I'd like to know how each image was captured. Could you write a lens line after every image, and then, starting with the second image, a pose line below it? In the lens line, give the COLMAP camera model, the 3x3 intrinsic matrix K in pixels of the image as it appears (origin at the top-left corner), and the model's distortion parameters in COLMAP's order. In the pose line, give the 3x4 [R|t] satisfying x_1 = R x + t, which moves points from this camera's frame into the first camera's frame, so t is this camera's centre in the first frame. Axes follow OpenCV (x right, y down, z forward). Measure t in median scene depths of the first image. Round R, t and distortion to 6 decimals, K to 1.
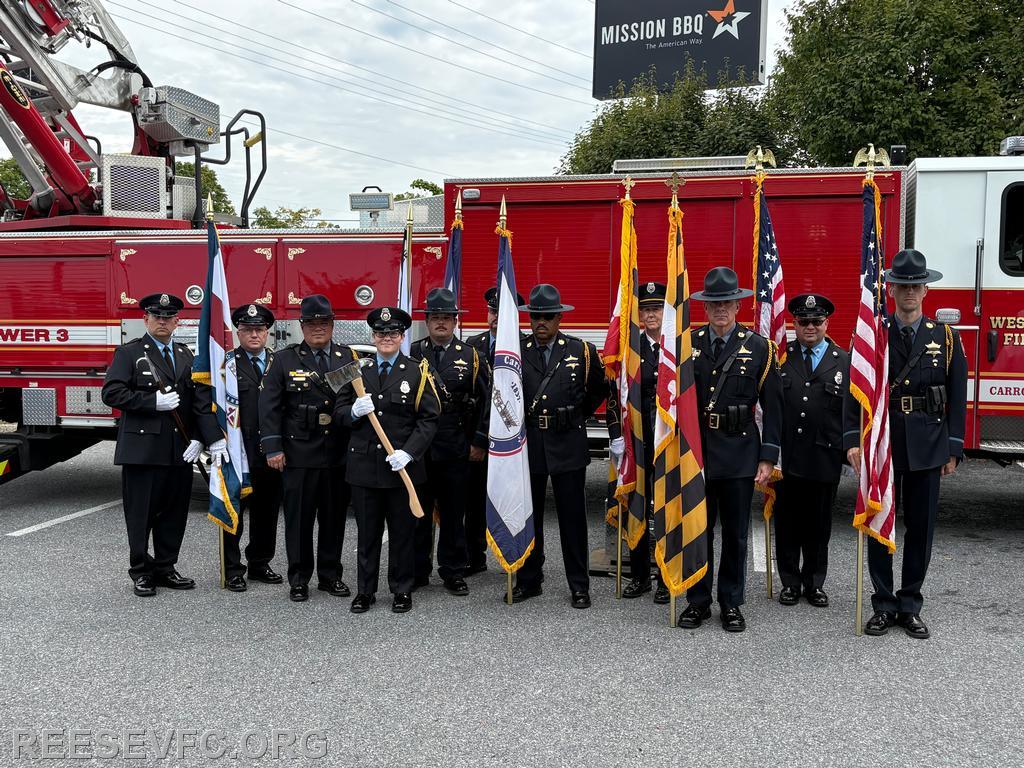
lens RADIAL K [[1096.3, 0, 511.0], [0, 1096.3, 380.4], [0, 0, 1]] dist [0.028662, 0.000000]
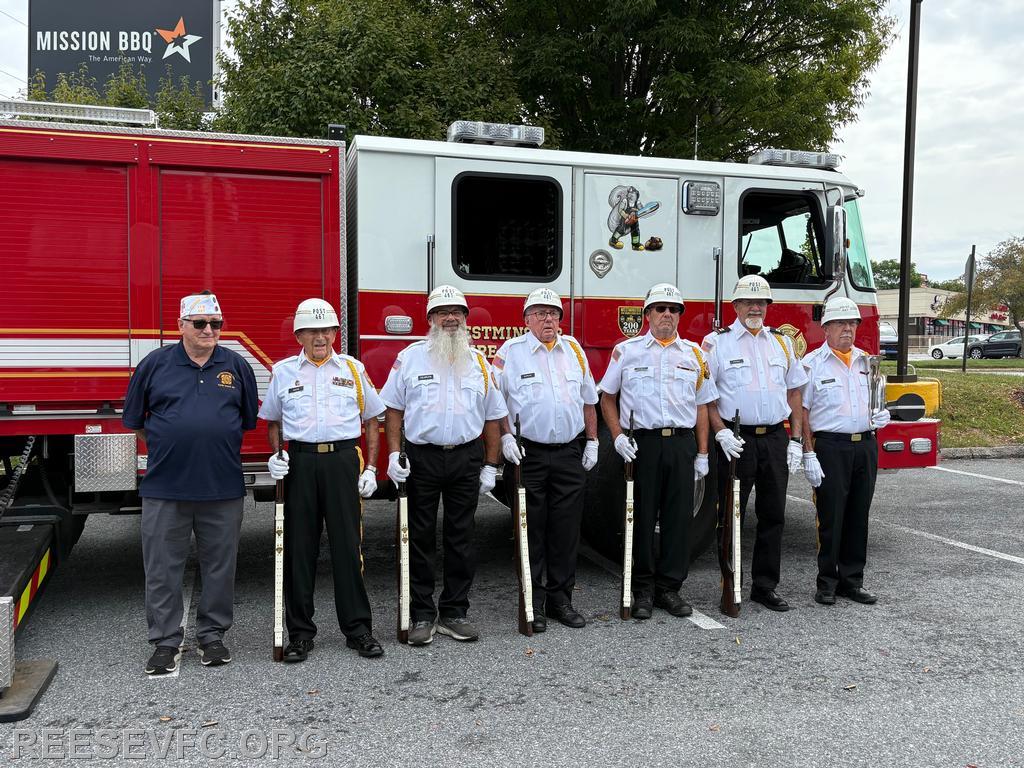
lens RADIAL K [[953.4, 0, 512.1], [0, 953.4, 382.9], [0, 0, 1]] dist [-0.001463, 0.000000]
pose [[0.881038, -0.018702, 0.472676, 0.078759], [0.033572, 0.999171, -0.023042, 0.003010], [-0.471853, 0.036169, 0.880935, 0.195734]]
